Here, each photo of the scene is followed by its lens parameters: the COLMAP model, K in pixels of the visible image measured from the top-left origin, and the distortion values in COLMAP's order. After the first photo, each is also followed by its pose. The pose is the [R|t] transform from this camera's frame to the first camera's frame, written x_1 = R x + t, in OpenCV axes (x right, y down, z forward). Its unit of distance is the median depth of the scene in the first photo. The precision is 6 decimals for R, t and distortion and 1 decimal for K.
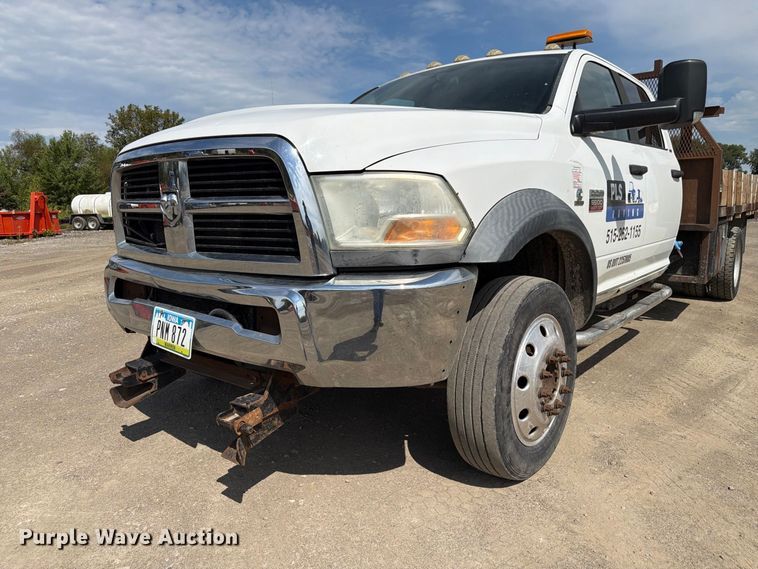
lens RADIAL K [[543.6, 0, 386.9], [0, 543.6, 286.1], [0, 0, 1]] dist [0.060115, -0.072176]
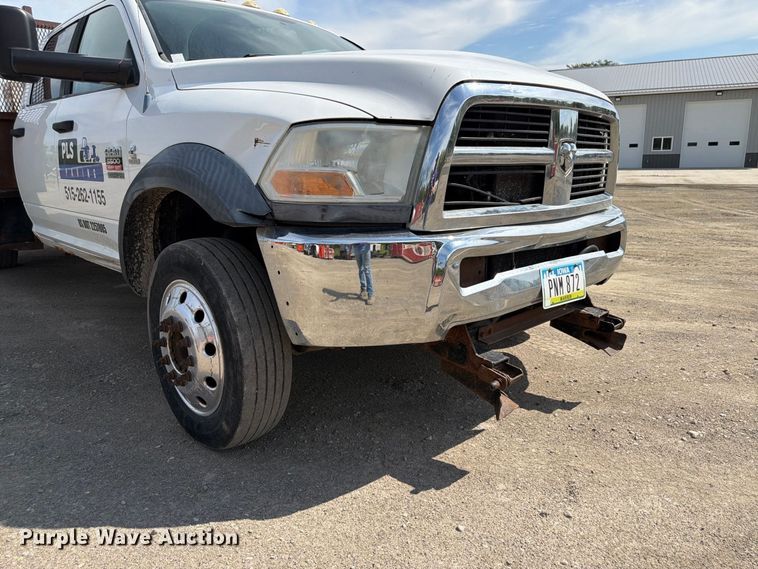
lens RADIAL K [[543.6, 0, 386.9], [0, 543.6, 286.1], [0, 0, 1]] dist [0.060115, -0.072176]
pose [[0.107239, -0.215868, 0.970516, -1.357409], [0.157118, 0.967559, 0.197849, -0.156794], [-0.981740, 0.131268, 0.137676, 1.145906]]
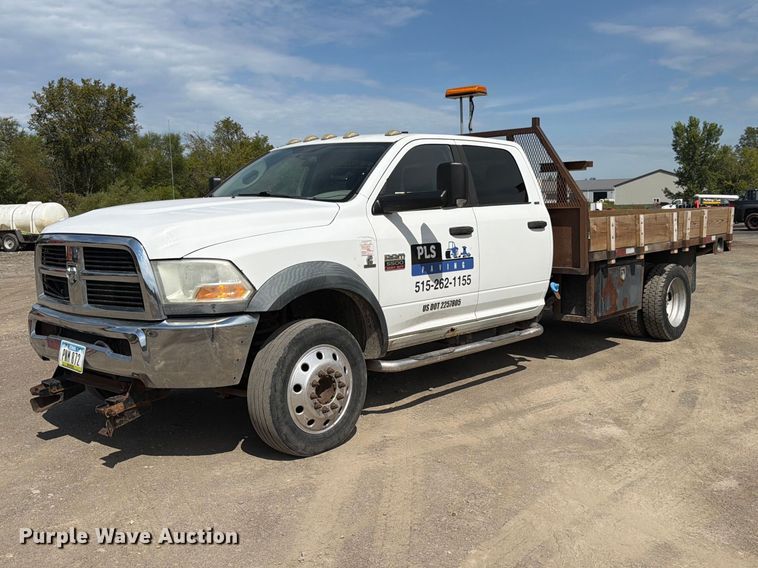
lens RADIAL K [[789.6, 0, 391.6], [0, 789.6, 282.3], [0, 0, 1]] dist [0.192755, -0.451620]
pose [[0.999055, -0.002187, -0.043420, 0.568951], [-0.000163, 0.998538, -0.054051, -0.001363], [0.043475, 0.054007, 0.997594, -1.153615]]
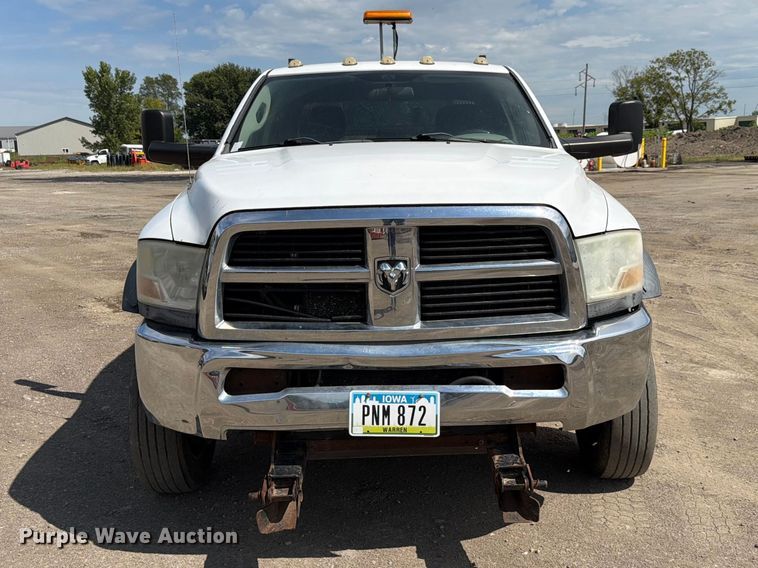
lens RADIAL K [[819.1, 0, 420.6], [0, 819.1, 265.2], [0, 0, 1]] dist [0.104791, -0.172312]
pose [[0.759173, -0.103698, 0.642575, -1.160247], [0.113835, 0.993165, 0.025785, -0.181599], [-0.640857, 0.053572, 0.765789, -0.064155]]
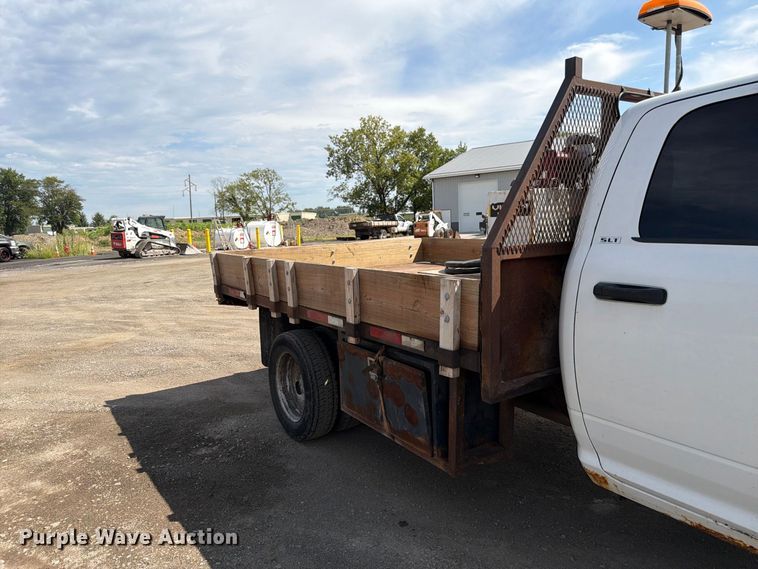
lens RADIAL K [[533.8, 0, 379.9], [0, 533.8, 291.1], [0, 0, 1]] dist [0.109505, -0.141398]
pose [[0.294994, -0.126776, 0.947052, -0.697652], [0.179183, 0.980915, 0.075496, -0.599235], [-0.938548, 0.147424, 0.312080, 2.512578]]
